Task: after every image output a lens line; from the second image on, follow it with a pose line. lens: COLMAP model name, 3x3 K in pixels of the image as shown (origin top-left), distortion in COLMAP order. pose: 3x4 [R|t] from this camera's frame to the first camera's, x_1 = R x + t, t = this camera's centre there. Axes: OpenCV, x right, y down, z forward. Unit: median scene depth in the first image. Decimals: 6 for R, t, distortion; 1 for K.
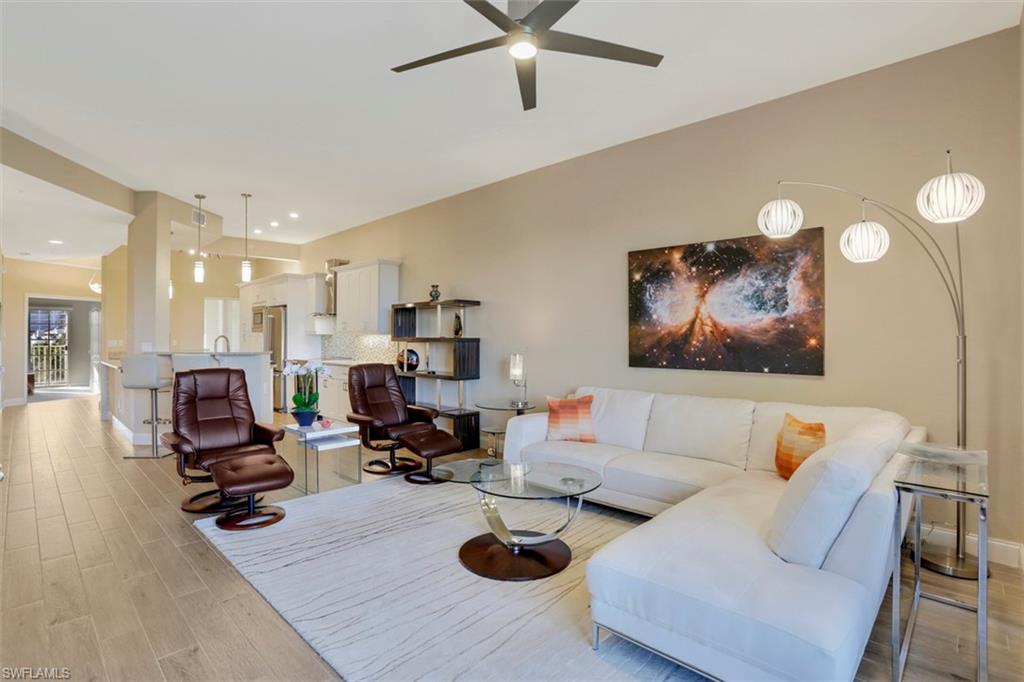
lens RADIAL K [[497.4, 0, 513.6], [0, 497.4, 337.1], [0, 0, 1]] dist [-0.053792, 0.013247]
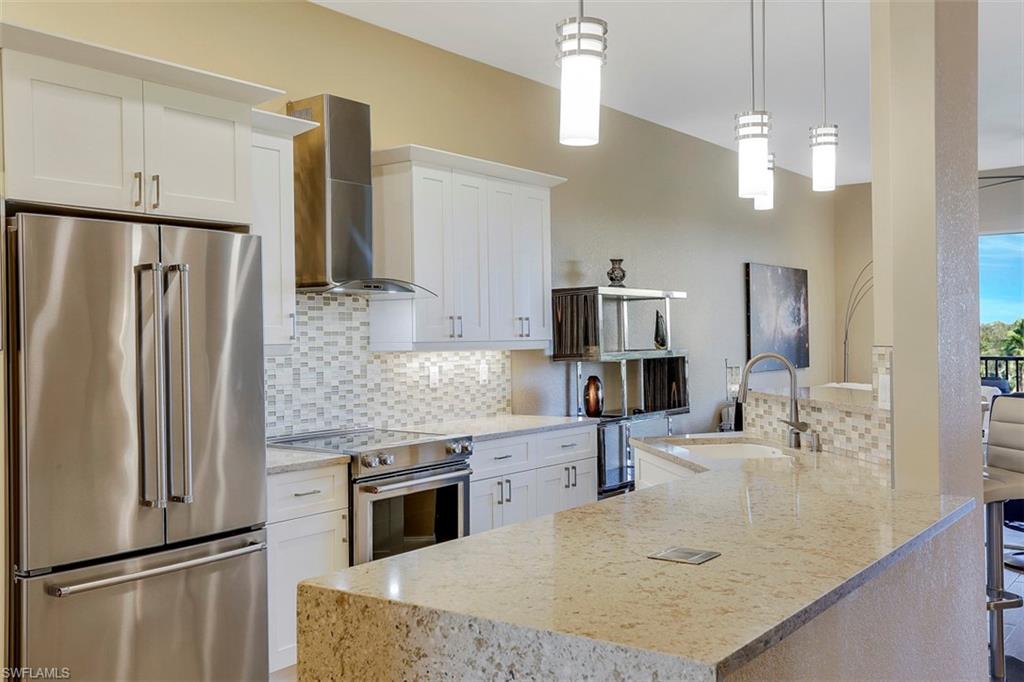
lens RADIAL K [[980.2, 0, 504.5], [0, 980.2, 339.1], [0, 0, 1]] dist [0.060047, 0.000000]
pose [[-0.130149, -0.001157, 0.991494, -1.863903], [0.015809, 0.999870, 0.003242, -0.027753], [-0.991368, 0.016097, -0.130114, 1.897586]]
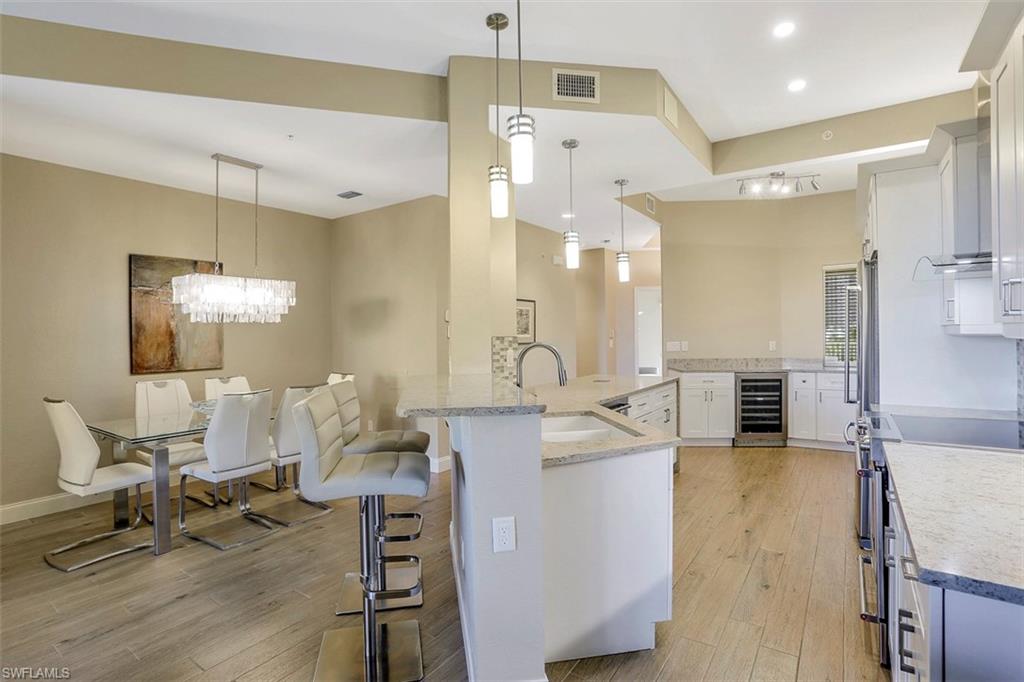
lens RADIAL K [[497.4, 0, 509.4], [0, 497.4, 337.7], [0, 0, 1]] dist [-0.053792, 0.013247]
pose [[0.155944, 0.006636, -0.987744, -0.314298], [0.009850, 0.999917, 0.008273, -0.016661], [0.987717, -0.011019, 0.155866, 1.365751]]
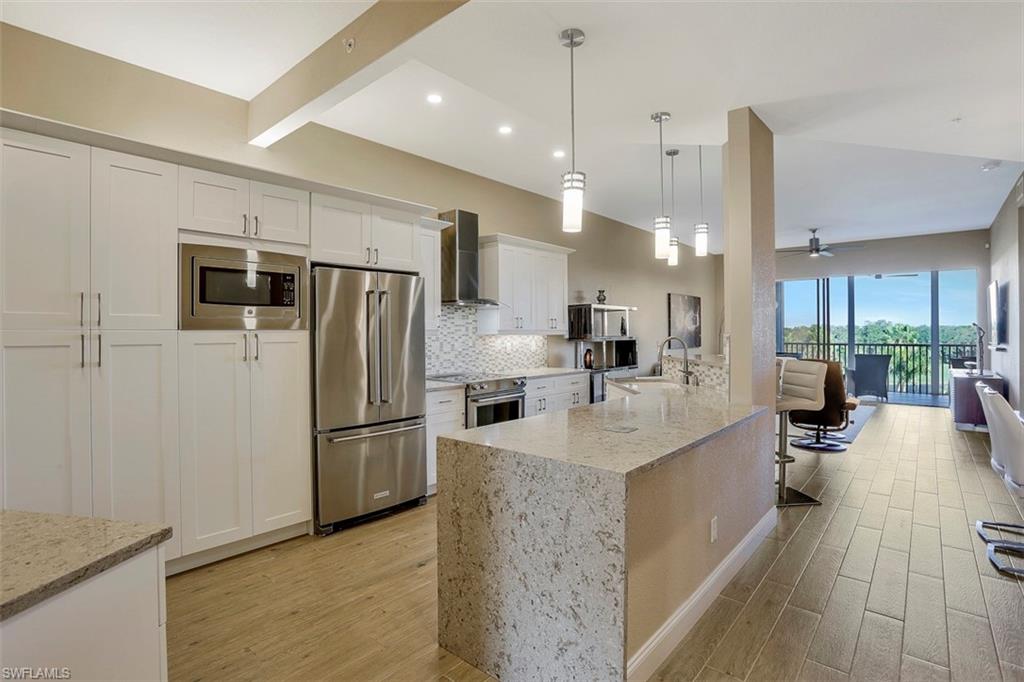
lens RADIAL K [[497.4, 0, 509.7], [0, 497.4, 336.5], [0, 0, 1]] dist [-0.053792, 0.013247]
pose [[-0.051203, -0.009852, 0.998640, -1.896620], [0.006434, 0.999927, 0.010194, -0.018606], [-0.998668, 0.006947, -0.051136, 1.886435]]
